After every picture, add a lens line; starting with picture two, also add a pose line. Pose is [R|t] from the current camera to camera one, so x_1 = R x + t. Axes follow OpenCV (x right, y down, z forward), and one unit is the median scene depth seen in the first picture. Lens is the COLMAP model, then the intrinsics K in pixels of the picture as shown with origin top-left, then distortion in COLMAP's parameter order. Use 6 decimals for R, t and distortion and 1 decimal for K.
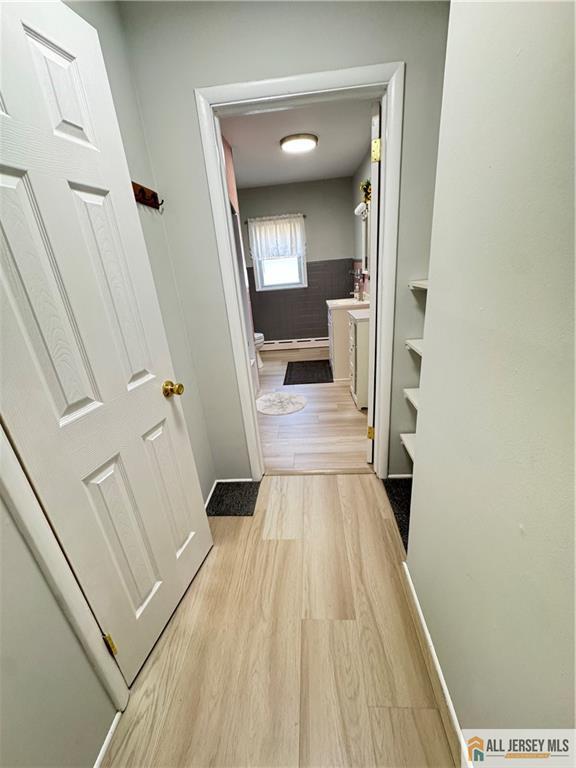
lens RADIAL K [[306.4, 0, 289.1], [0, 306.4, 382.0], [0, 0, 1]] dist [-0.002747, 0.000696]
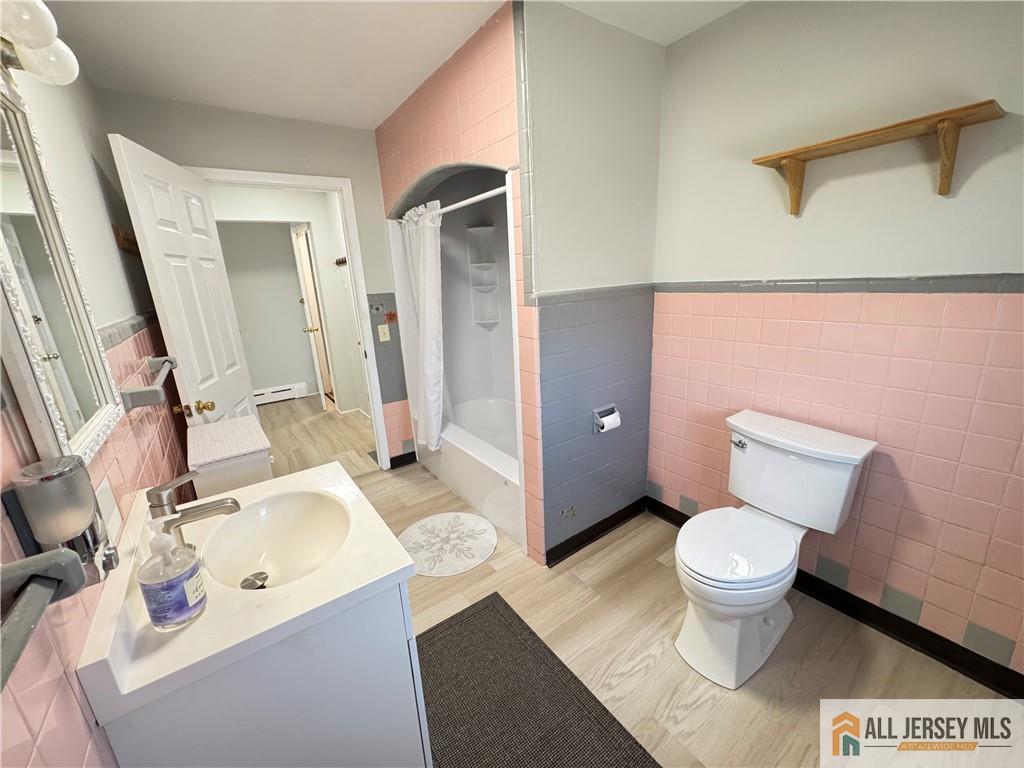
lens RADIAL K [[408.5, 0, 511.1], [0, 408.5, 387.1], [0, 0, 1]] dist [-0.002747, 0.000696]
pose [[-0.769392, 0.280943, -0.573679, 0.155332], [-0.120010, 0.818522, 0.561800, -0.404520], [0.627402, 0.501092, -0.596048, 0.969040]]
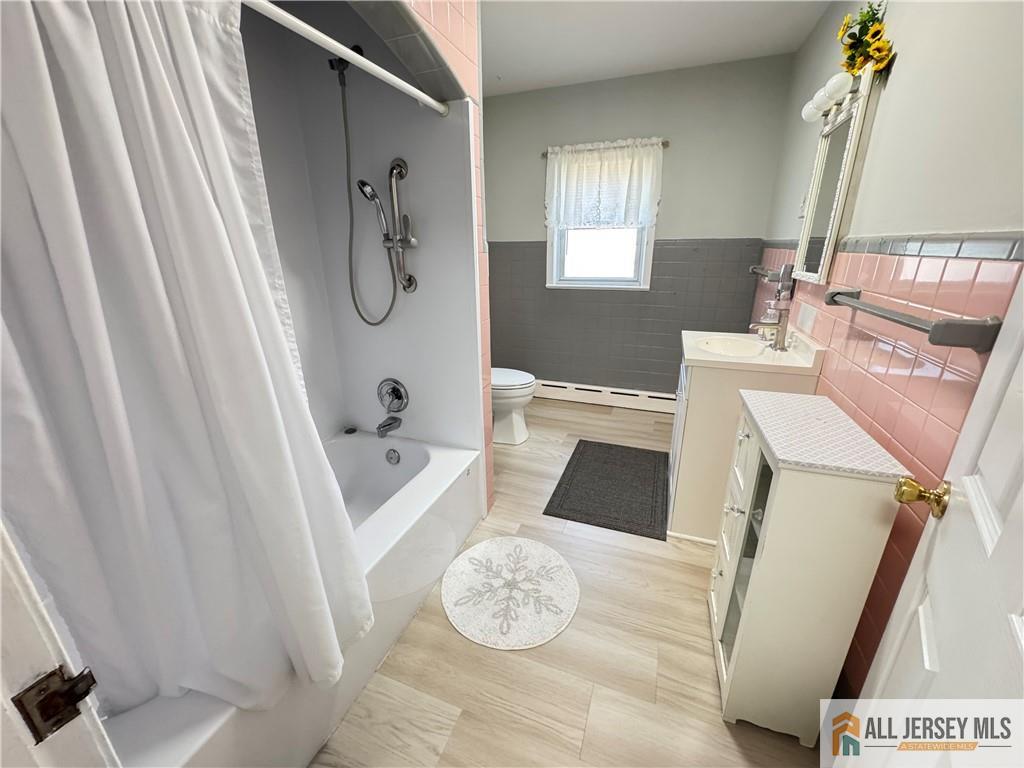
lens RADIAL K [[408.5, 0, 511.9], [0, 408.5, 384.0], [0, 0, 1]] dist [-0.002747, 0.000696]
pose [[0.953284, 0.164999, -0.253033, 0.044779], [-0.171677, 0.985143, -0.004385, -0.130774], [0.248550, 0.047621, 0.967448, 0.345385]]
